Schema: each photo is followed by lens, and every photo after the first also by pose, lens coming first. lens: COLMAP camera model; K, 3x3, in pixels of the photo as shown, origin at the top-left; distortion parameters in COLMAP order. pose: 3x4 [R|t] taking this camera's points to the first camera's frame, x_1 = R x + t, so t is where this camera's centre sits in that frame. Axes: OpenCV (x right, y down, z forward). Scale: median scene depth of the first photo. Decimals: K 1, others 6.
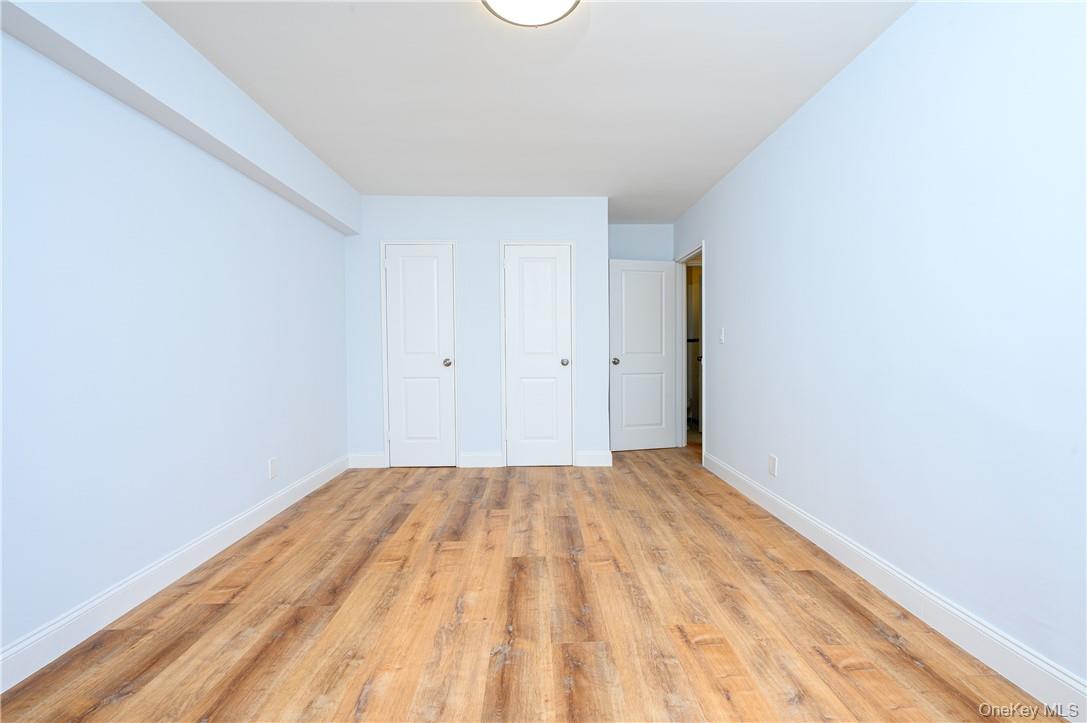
lens RADIAL K [[433.3, 0, 540.6], [0, 433.3, 358.0], [0, 0, 1]] dist [-0.002196, 0.000044]
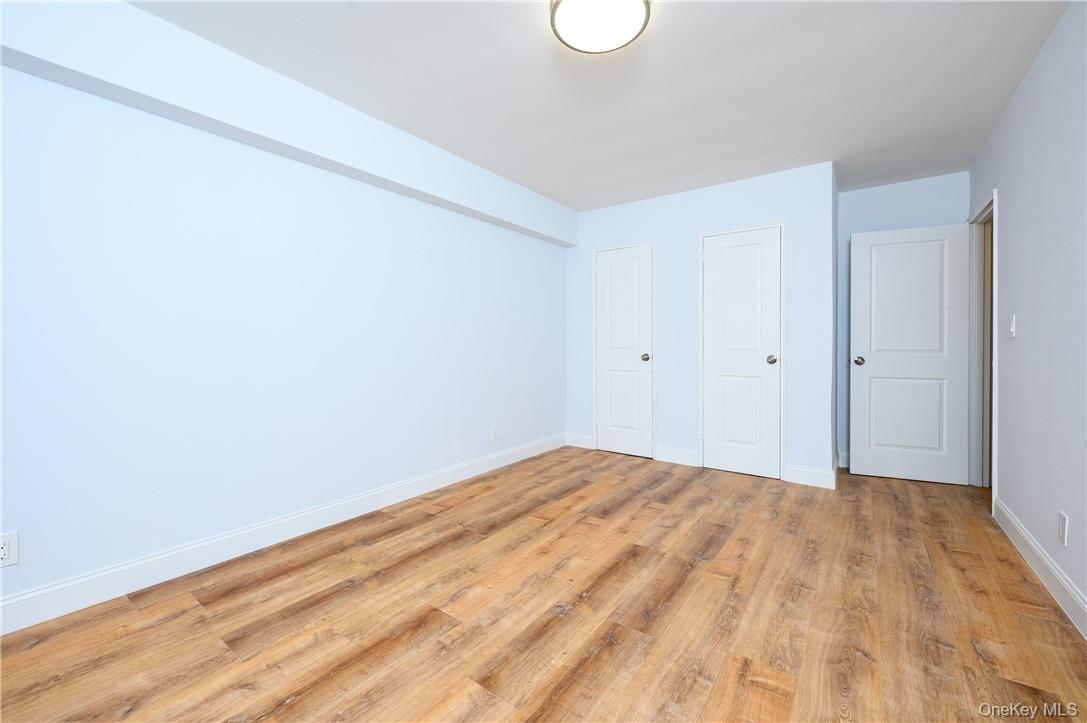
lens RADIAL K [[433.3, 0, 542.1], [0, 433.3, 356.1], [0, 0, 1]] dist [-0.002196, 0.000044]
pose [[0.794880, 0.021221, -0.606395, 0.391672], [-0.017205, 0.999775, 0.012434, -0.004090], [0.606522, 0.000550, 0.795066, 0.031593]]
